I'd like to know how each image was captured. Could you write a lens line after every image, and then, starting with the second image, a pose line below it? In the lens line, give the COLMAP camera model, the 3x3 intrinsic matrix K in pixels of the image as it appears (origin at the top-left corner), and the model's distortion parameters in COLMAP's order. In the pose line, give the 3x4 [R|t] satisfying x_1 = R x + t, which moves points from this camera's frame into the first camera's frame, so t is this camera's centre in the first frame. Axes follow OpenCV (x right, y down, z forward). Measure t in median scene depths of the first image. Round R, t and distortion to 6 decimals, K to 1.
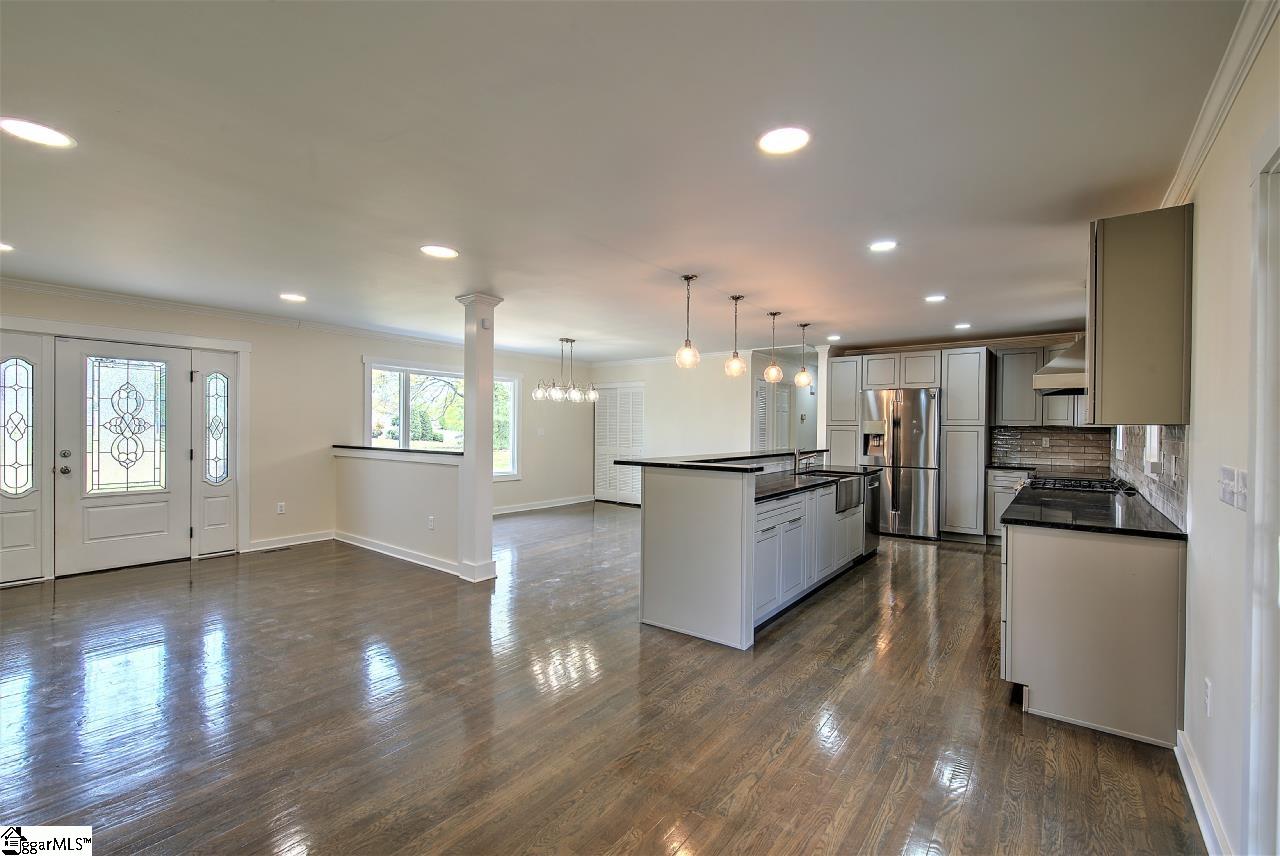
lens RADIAL K [[548.6, 0, 644.0], [0, 548.6, 428.7], [0, 0, 1]] dist [0.010062, -0.000174]
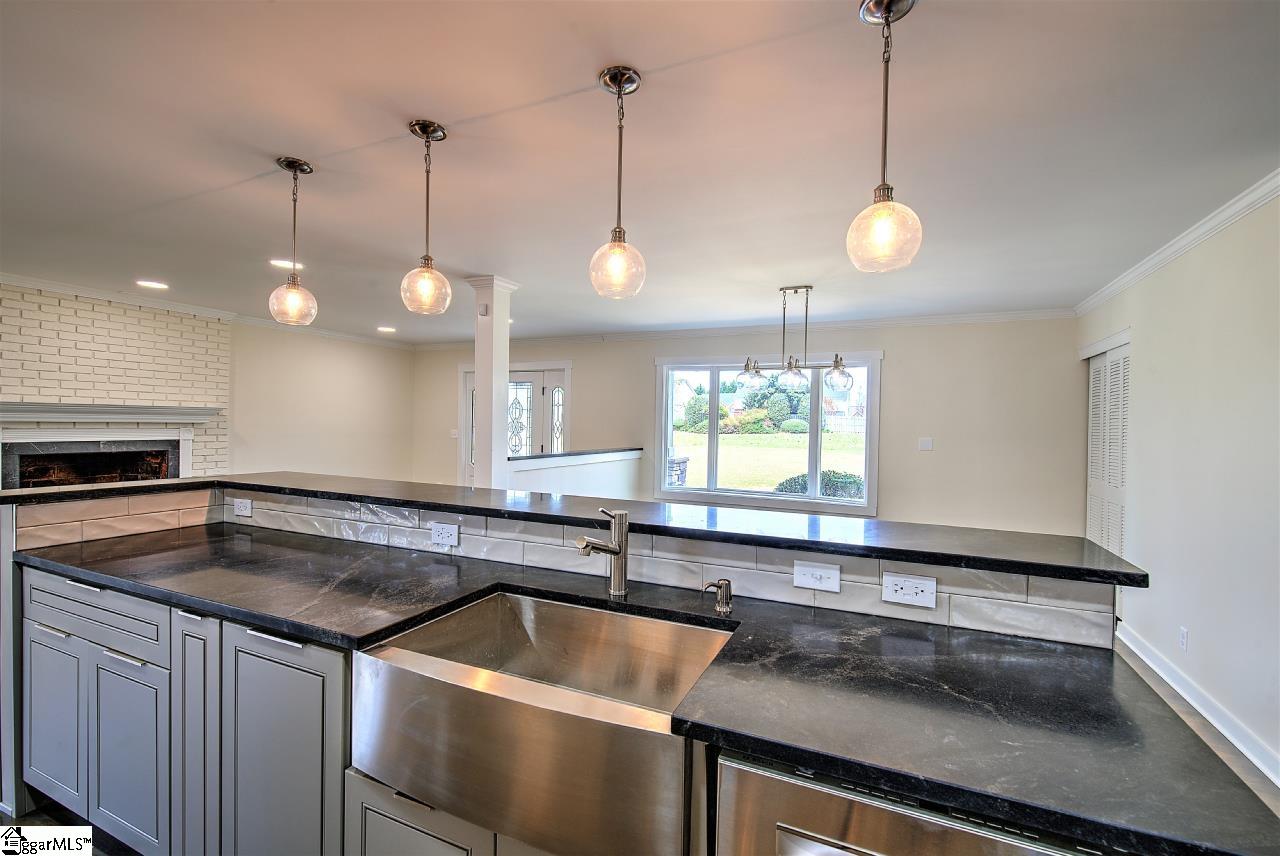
lens RADIAL K [[548.6, 0, 644.0], [0, 548.6, 428.7], [0, 0, 1]] dist [0.010062, -0.000174]
pose [[0.183871, 0.000602, -0.982950, 0.517449], [-0.025298, 0.999671, -0.004120, -0.003796], [0.982625, 0.025624, 0.183826, 0.963162]]
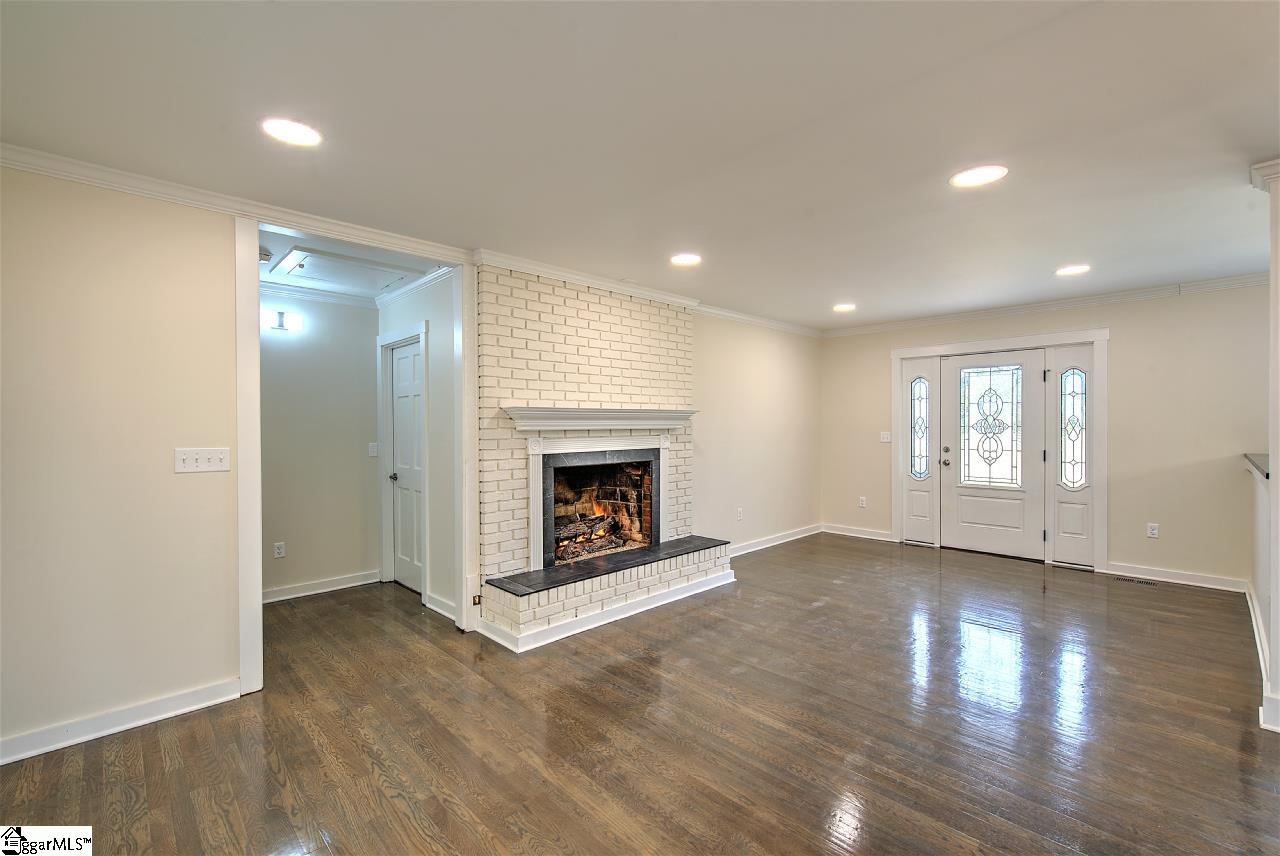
lens RADIAL K [[548.6, 0, 644.0], [0, 548.6, 428.7], [0, 0, 1]] dist [0.010062, -0.000174]
pose [[-0.140966, -0.005237, -0.990001, 0.237774], [-0.004840, 0.999978, -0.004600, 0.006484], [0.990003, 0.004143, -0.140988, 0.420531]]
